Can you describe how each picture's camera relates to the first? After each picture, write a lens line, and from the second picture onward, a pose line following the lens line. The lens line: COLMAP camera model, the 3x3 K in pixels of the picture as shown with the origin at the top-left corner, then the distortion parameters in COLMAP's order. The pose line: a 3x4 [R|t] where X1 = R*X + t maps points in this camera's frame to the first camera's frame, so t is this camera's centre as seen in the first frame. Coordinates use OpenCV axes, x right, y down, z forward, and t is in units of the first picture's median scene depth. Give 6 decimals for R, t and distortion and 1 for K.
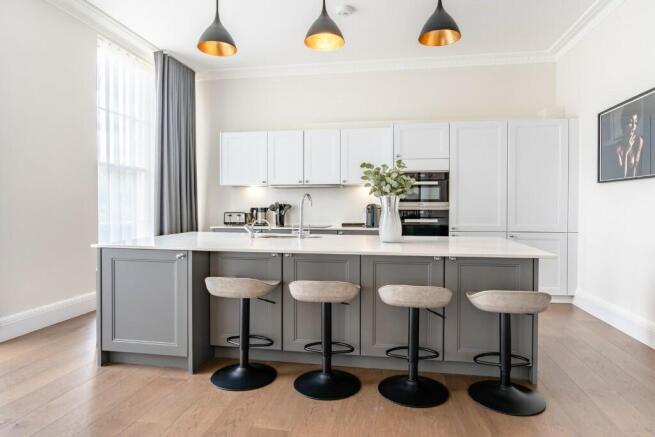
lens RADIAL K [[343.6, 0, 325.5], [0, 343.6, 218.1], [0, 0, 1]] dist [0.000968, 0.000503]
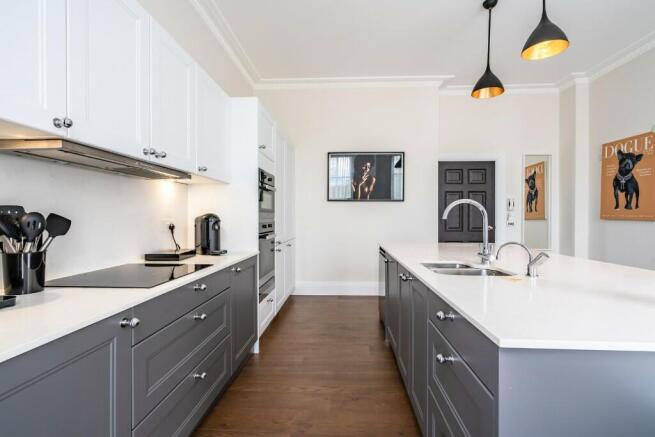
lens RADIAL K [[343.6, 0, 325.5], [0, 343.6, 218.1], [0, 0, 1]] dist [0.000968, 0.000503]
pose [[-0.134271, 0.006795, 0.990921, -0.704816], [0.036452, 0.999334, -0.001914, -0.036174], [-0.990274, 0.035864, -0.134429, 1.418226]]
